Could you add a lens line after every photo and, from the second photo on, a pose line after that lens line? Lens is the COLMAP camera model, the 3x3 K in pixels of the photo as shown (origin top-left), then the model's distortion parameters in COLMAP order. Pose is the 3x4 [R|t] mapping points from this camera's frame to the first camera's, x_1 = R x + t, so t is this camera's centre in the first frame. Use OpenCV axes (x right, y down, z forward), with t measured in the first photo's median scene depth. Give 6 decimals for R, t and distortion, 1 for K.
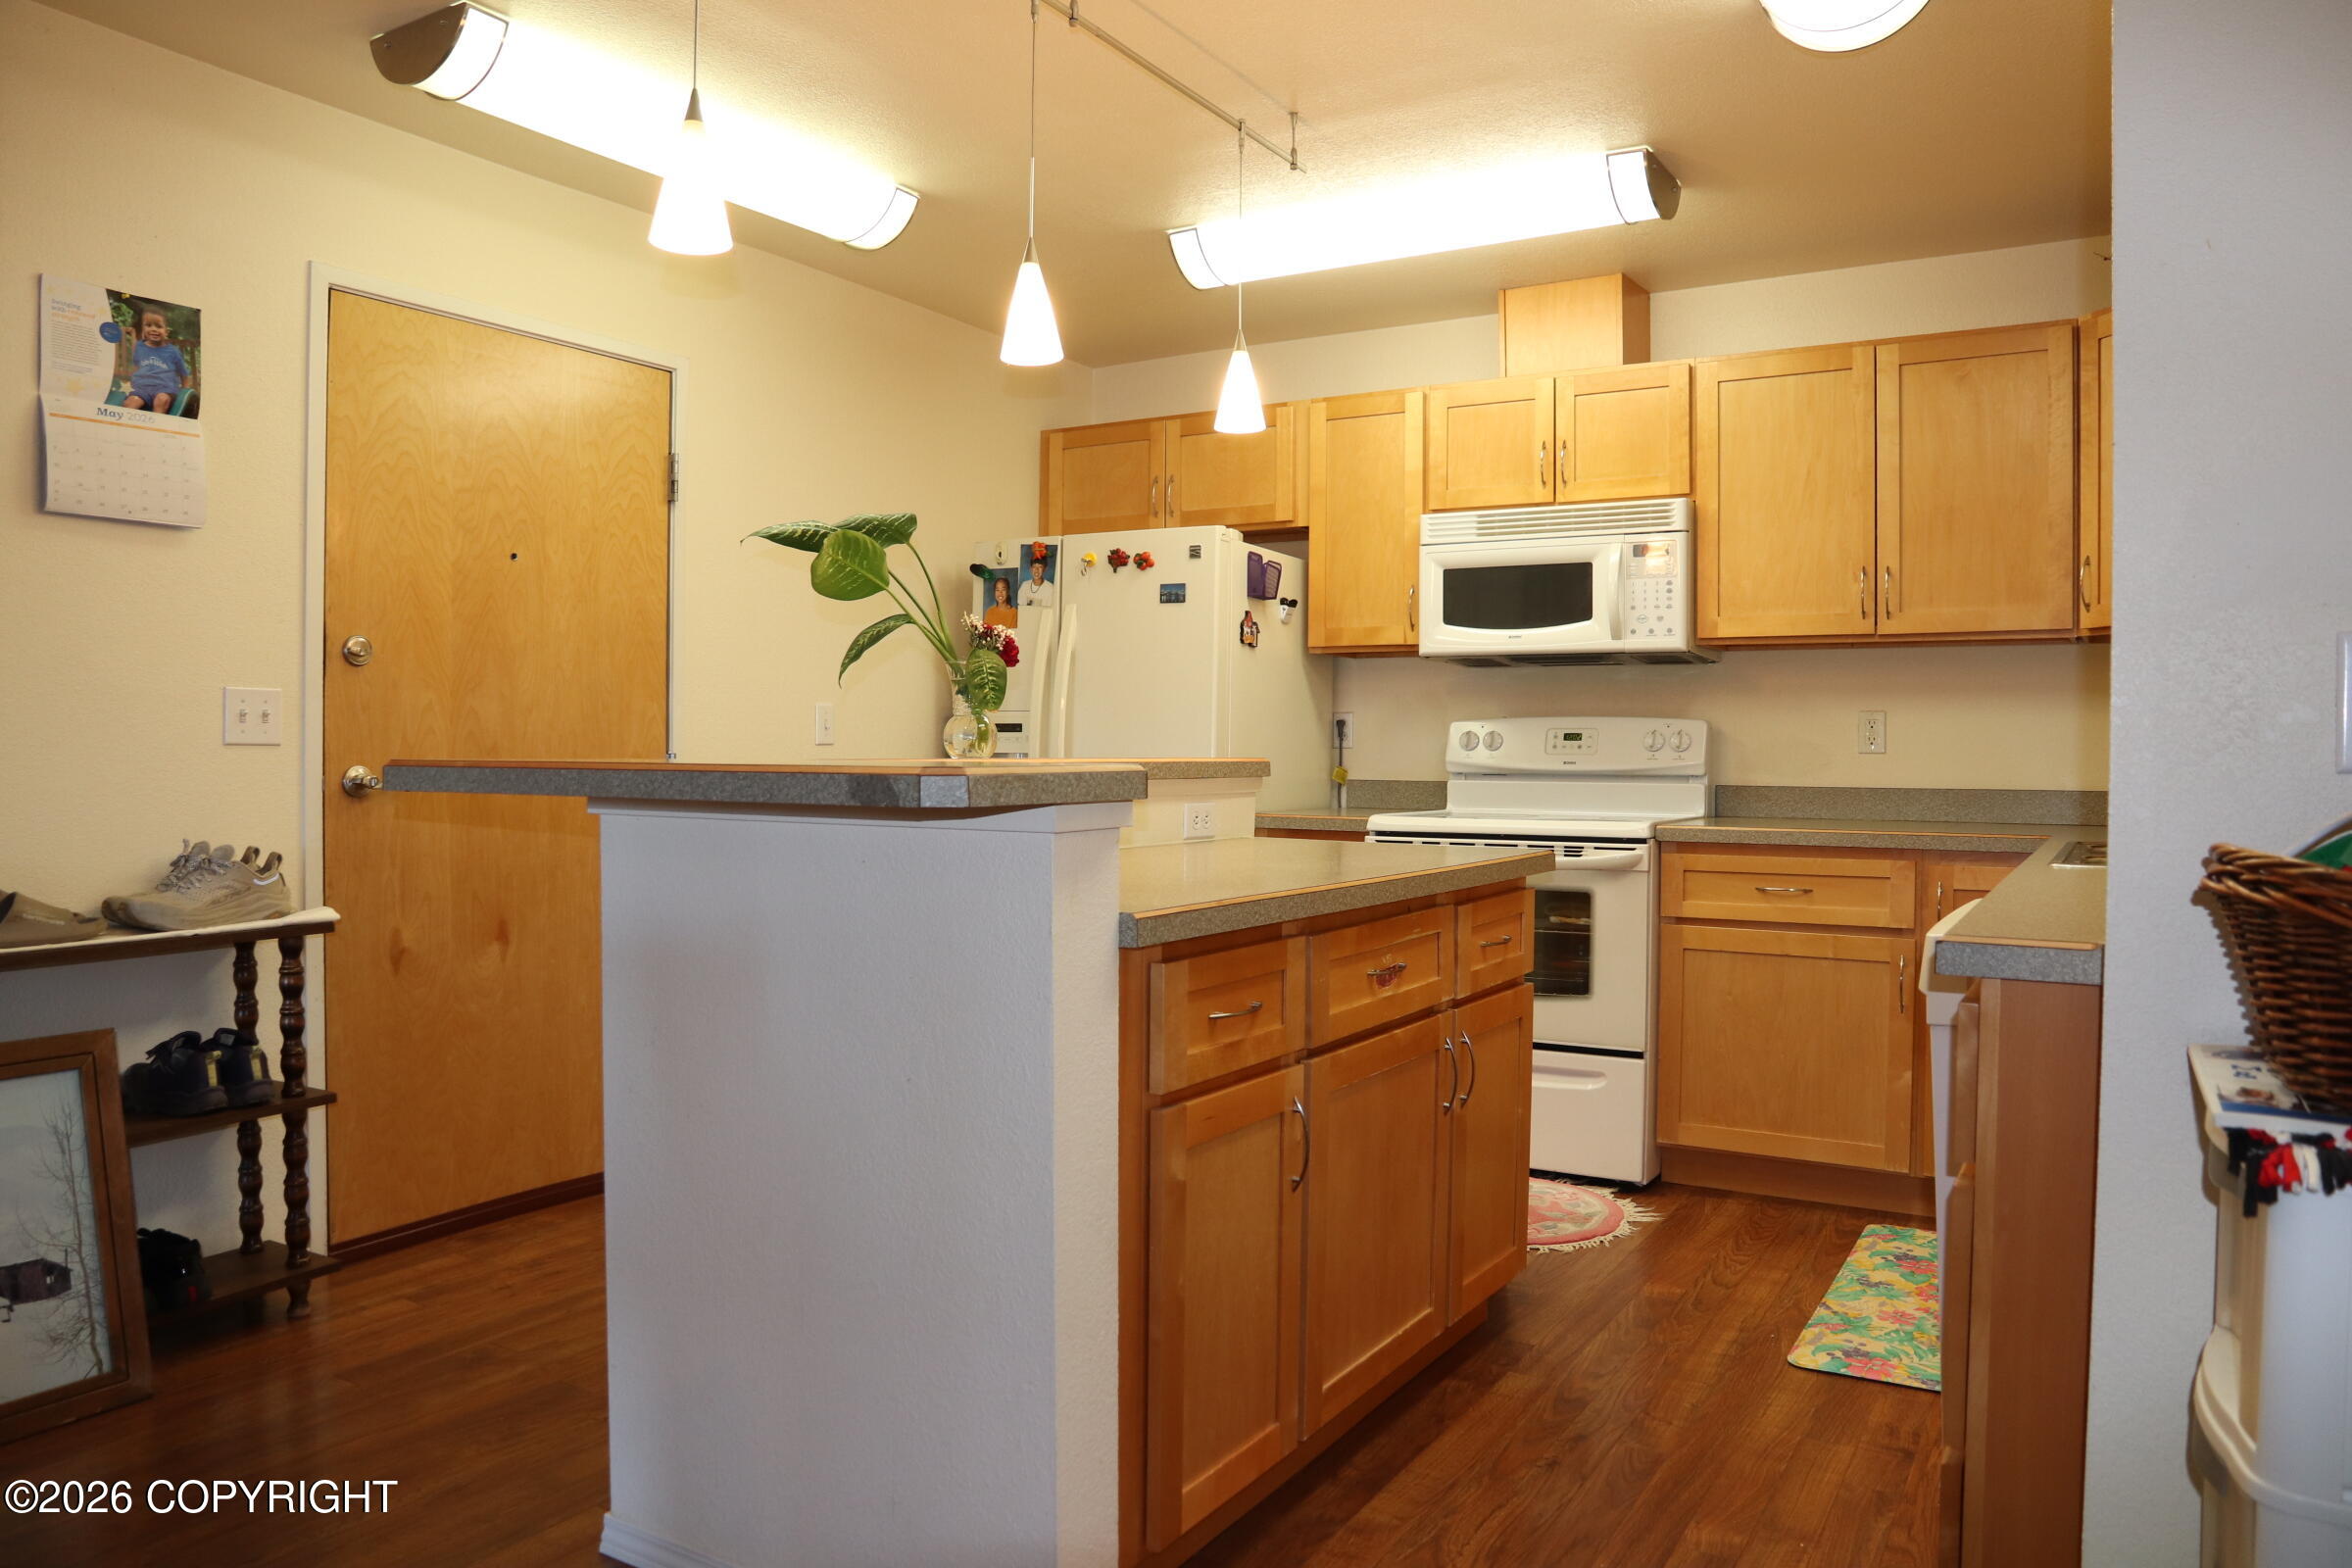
lens RADIAL K [[1611.9, 0, 1179.7], [0, 1611.9, 773.3], [0, 0, 1]] dist [-0.120136, 0.078761]
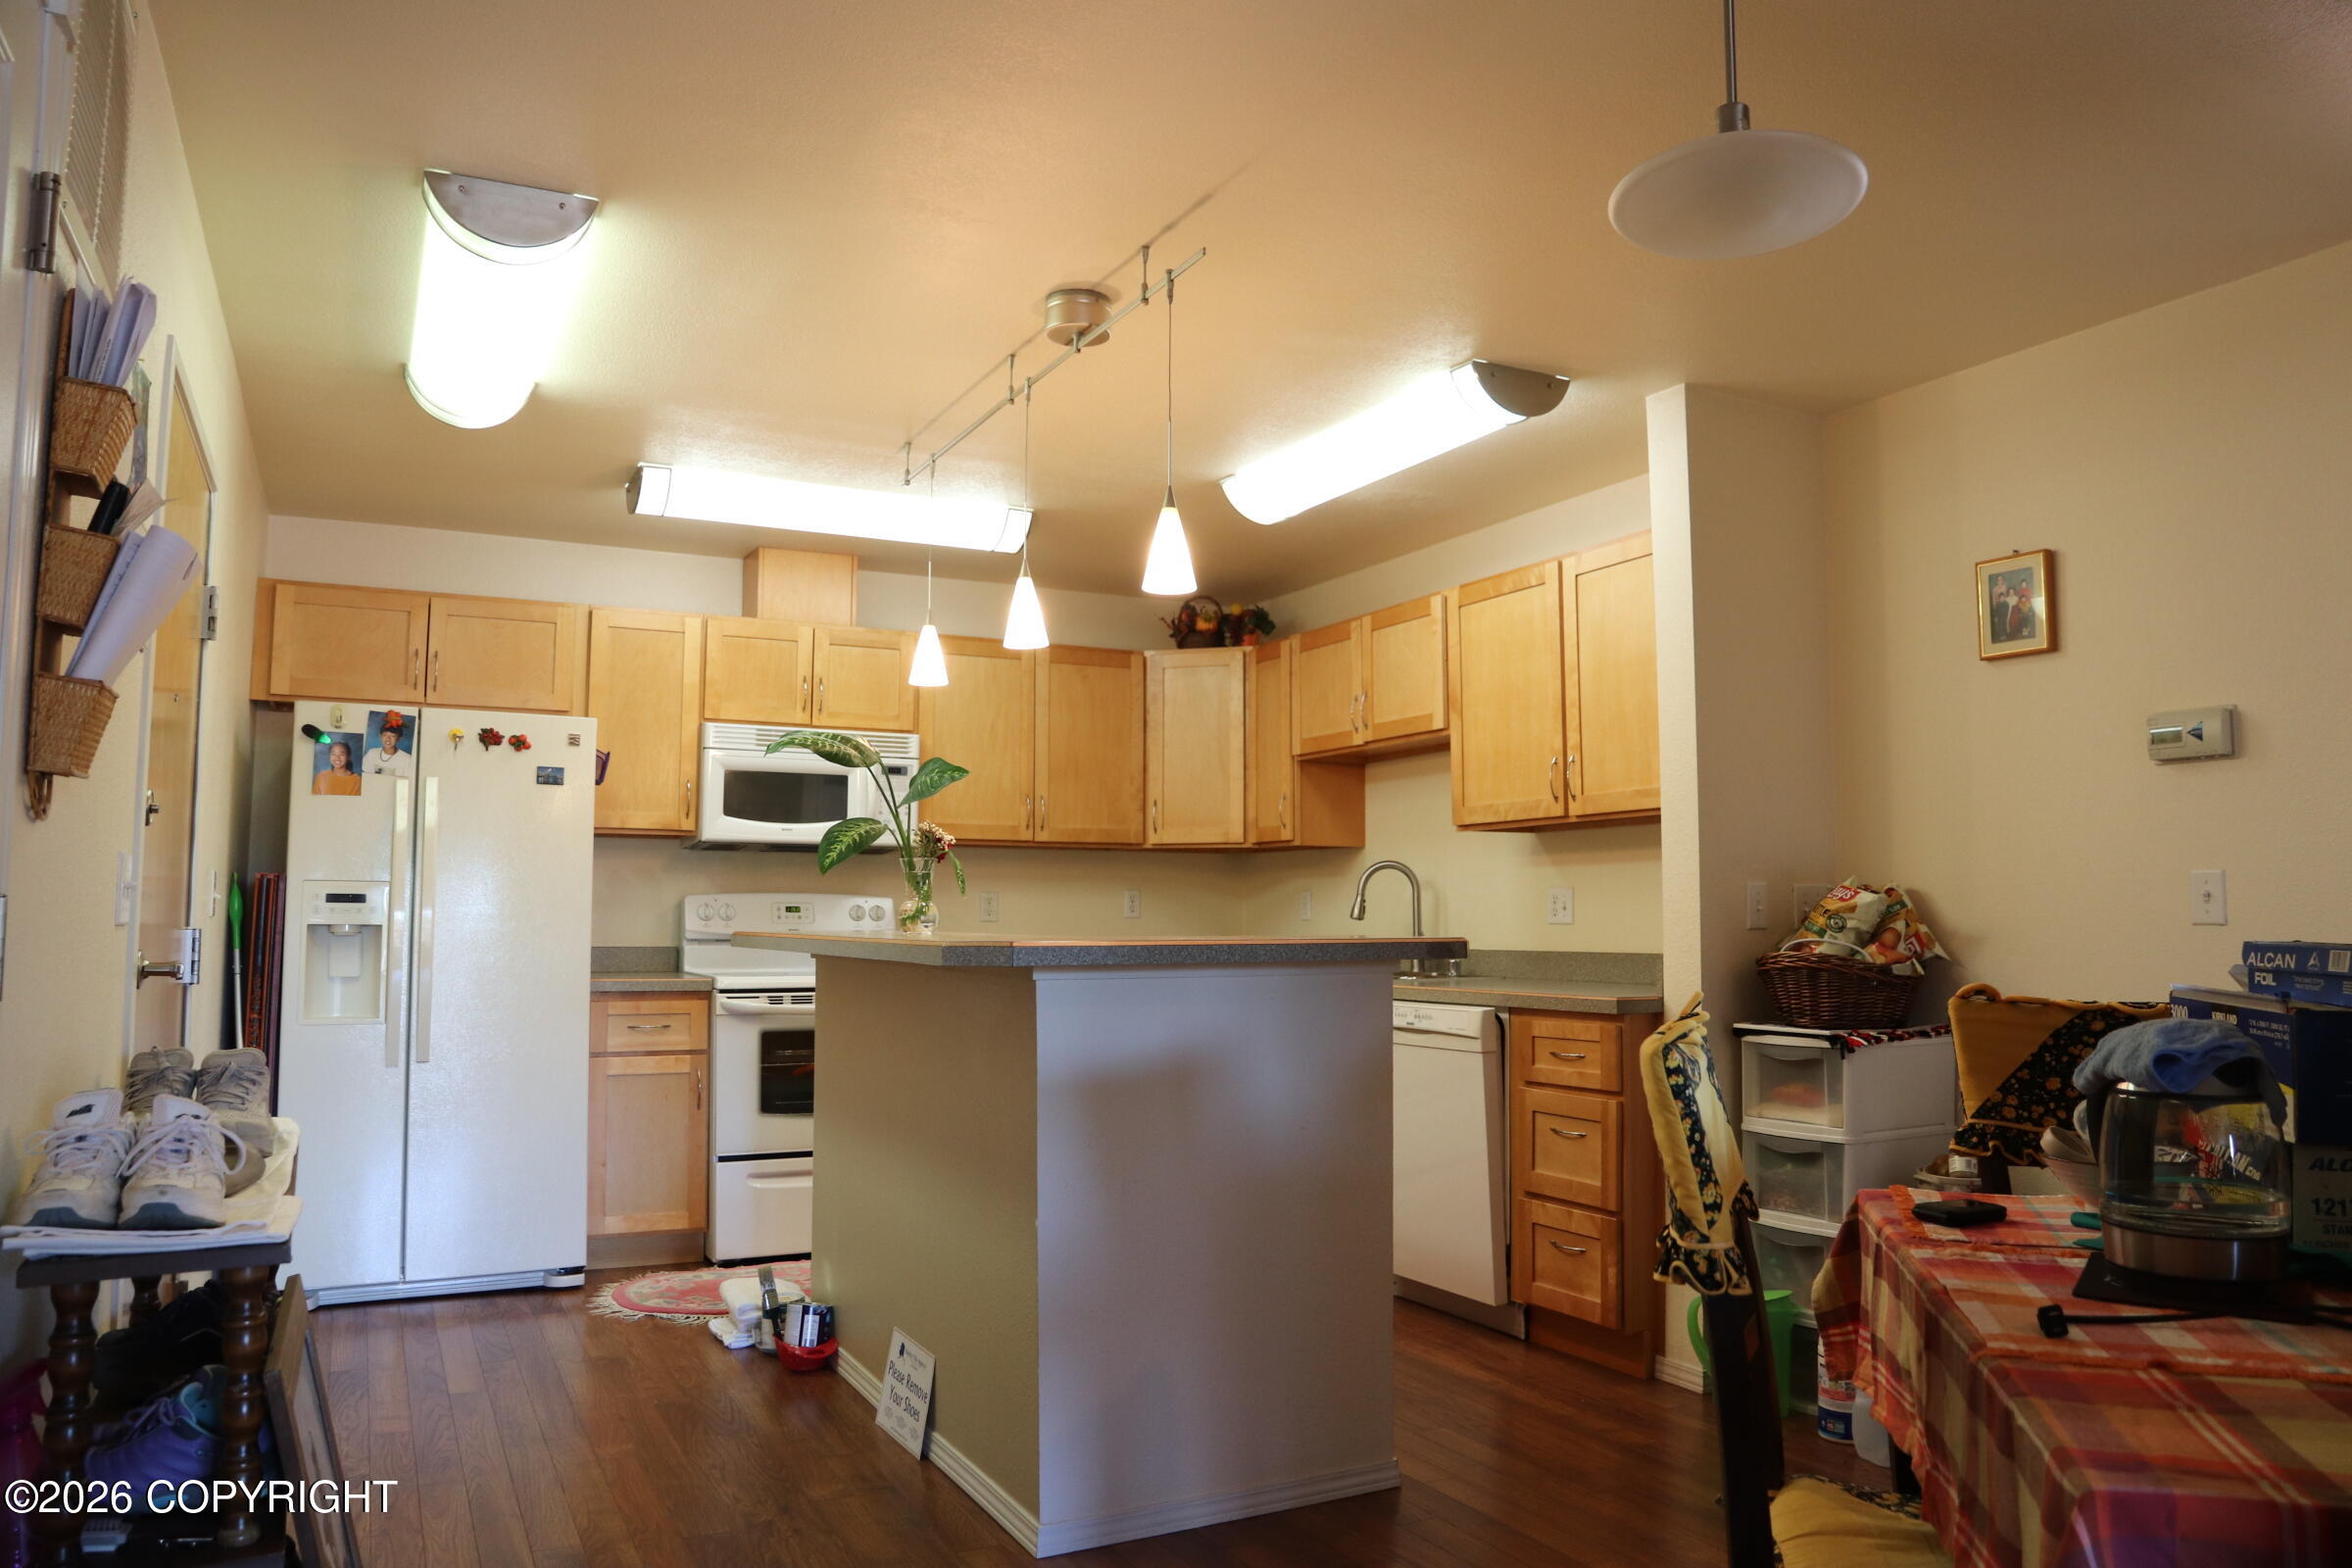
lens RADIAL K [[1611.9, 0, 1184.2], [0, 1611.9, 777.8], [0, 0, 1]] dist [-0.120136, 0.078761]
pose [[0.516301, 0.067583, 0.853736, -0.690811], [0.014216, 0.996068, -0.087447, -0.011636], [-0.856289, 0.057286, 0.513310, 0.091544]]
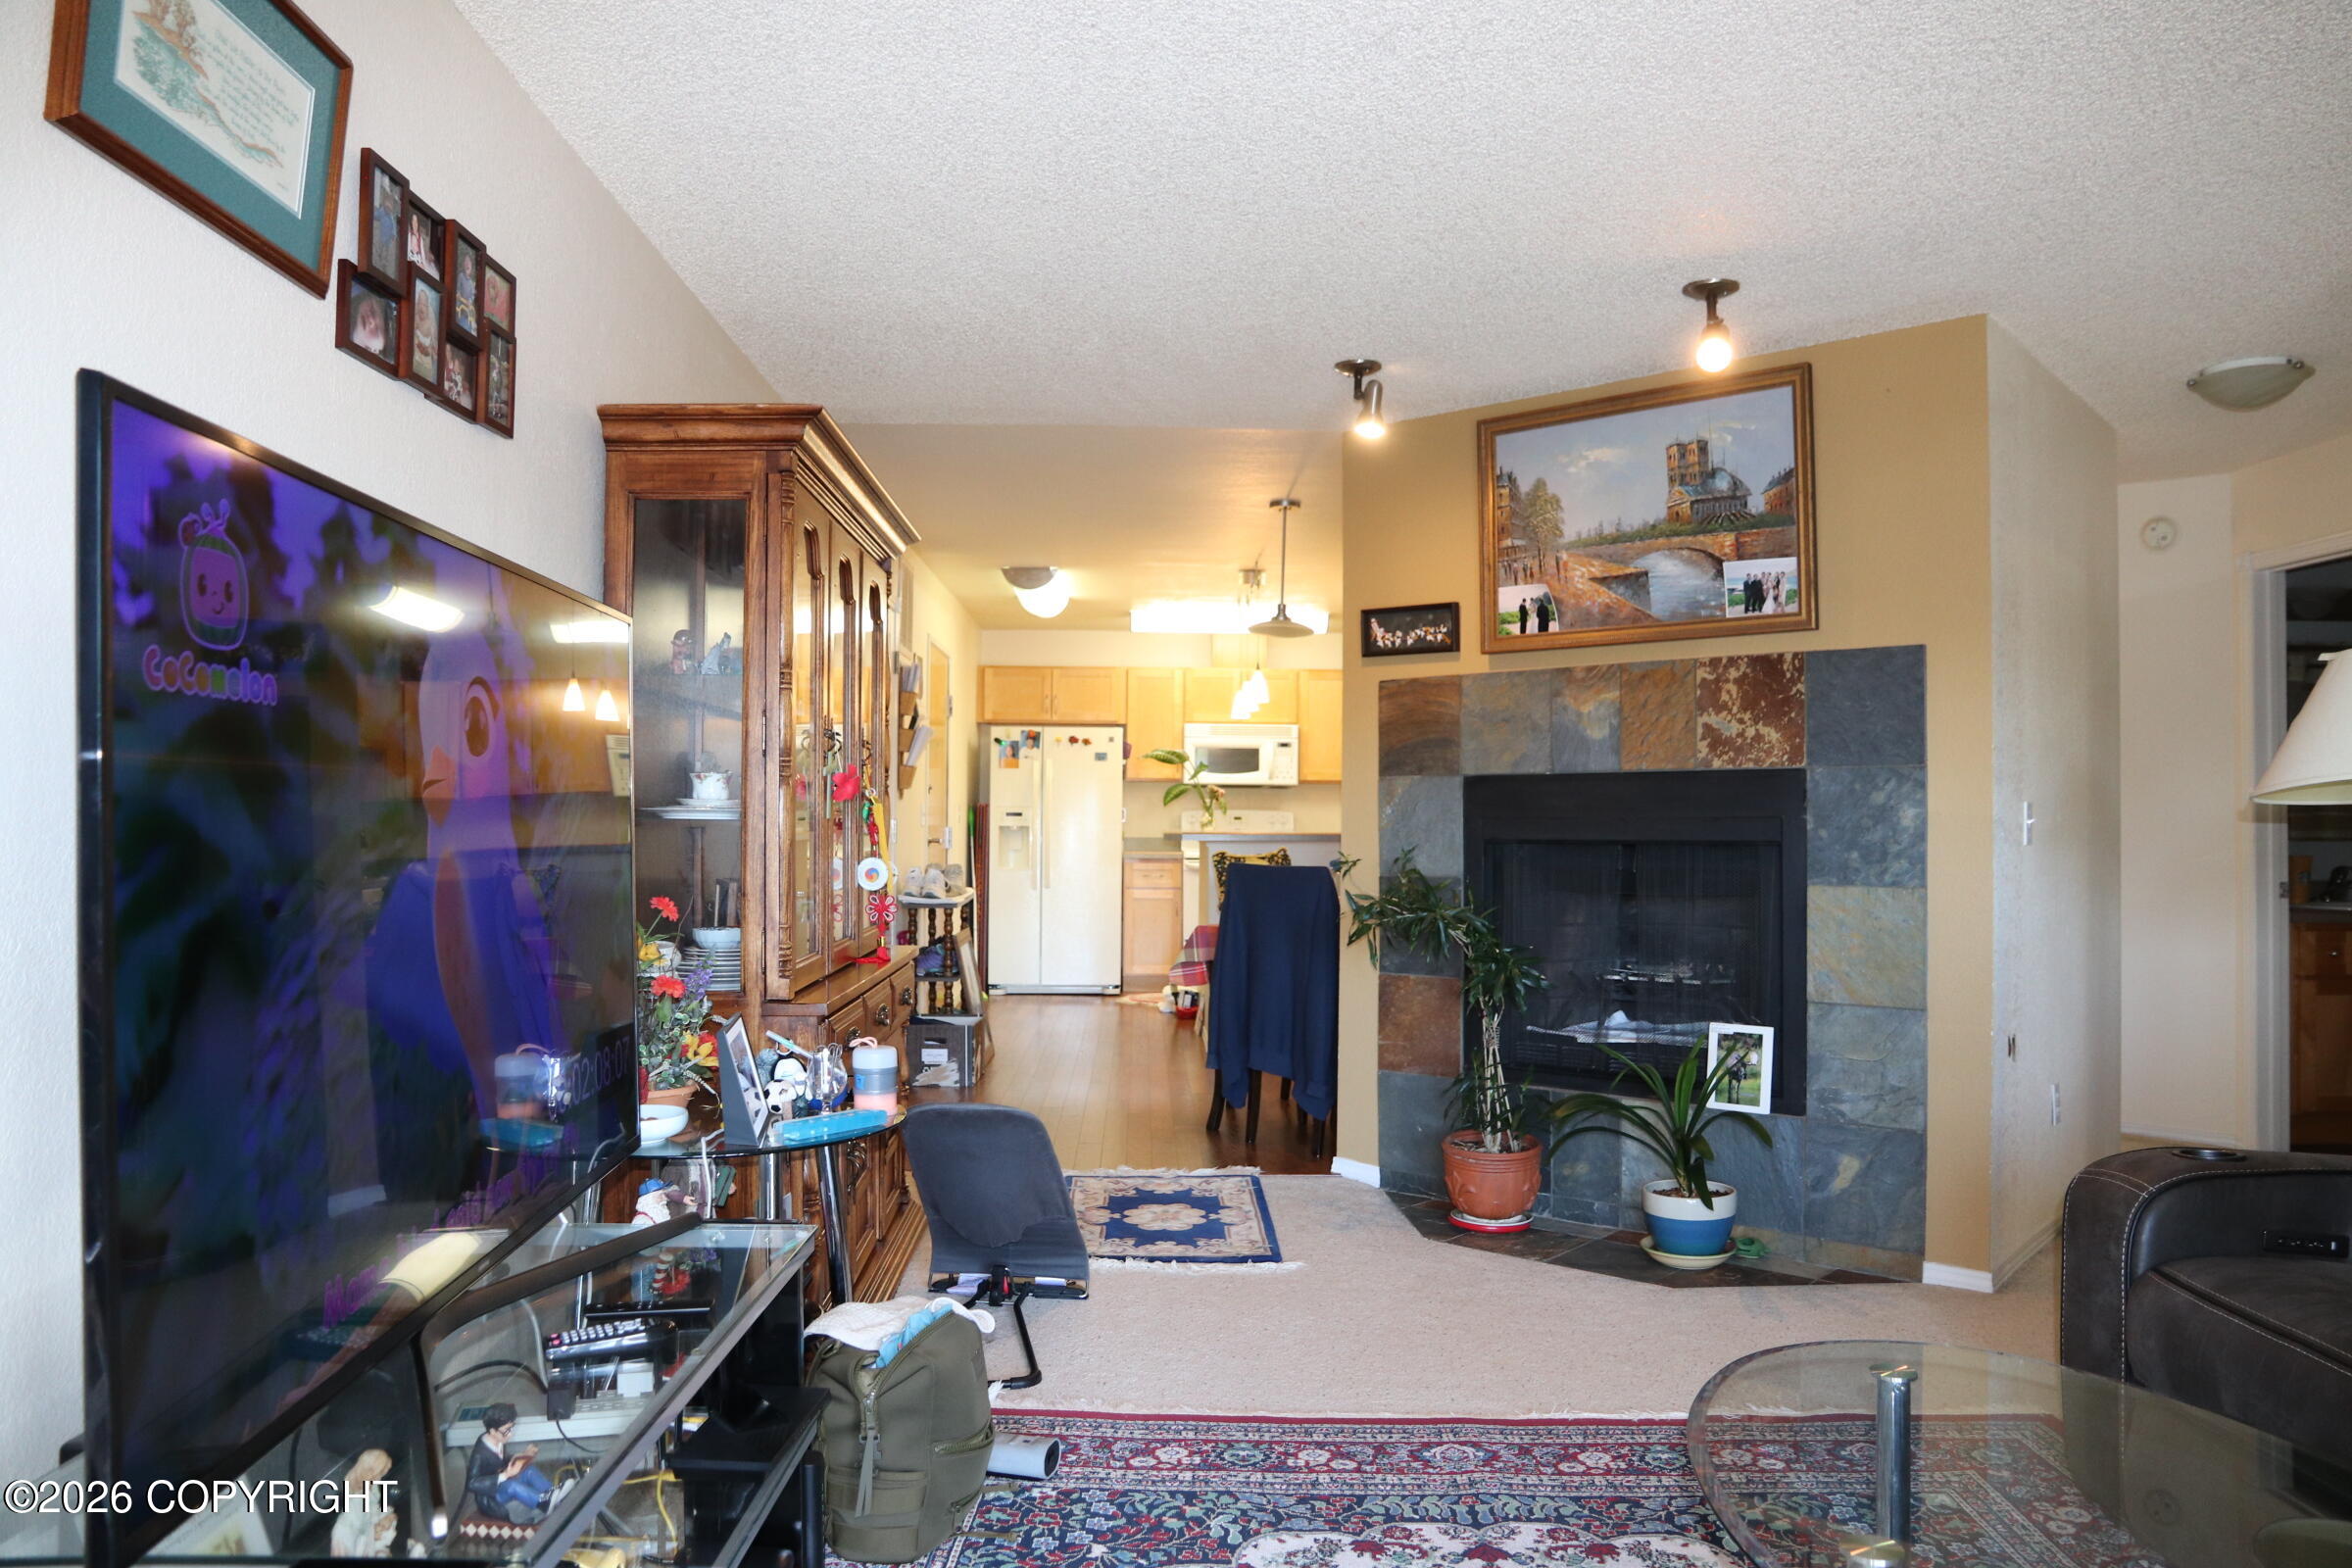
lens RADIAL K [[1611.9, 0, 1179.5], [0, 1611.9, 785.1], [0, 0, 1]] dist [-0.120136, 0.078761]
pose [[0.840277, 0.008821, 0.542085, -1.158142], [0.006136, 0.999649, -0.025778, -0.010967], [-0.542122, 0.024986, 0.839928, -0.994423]]
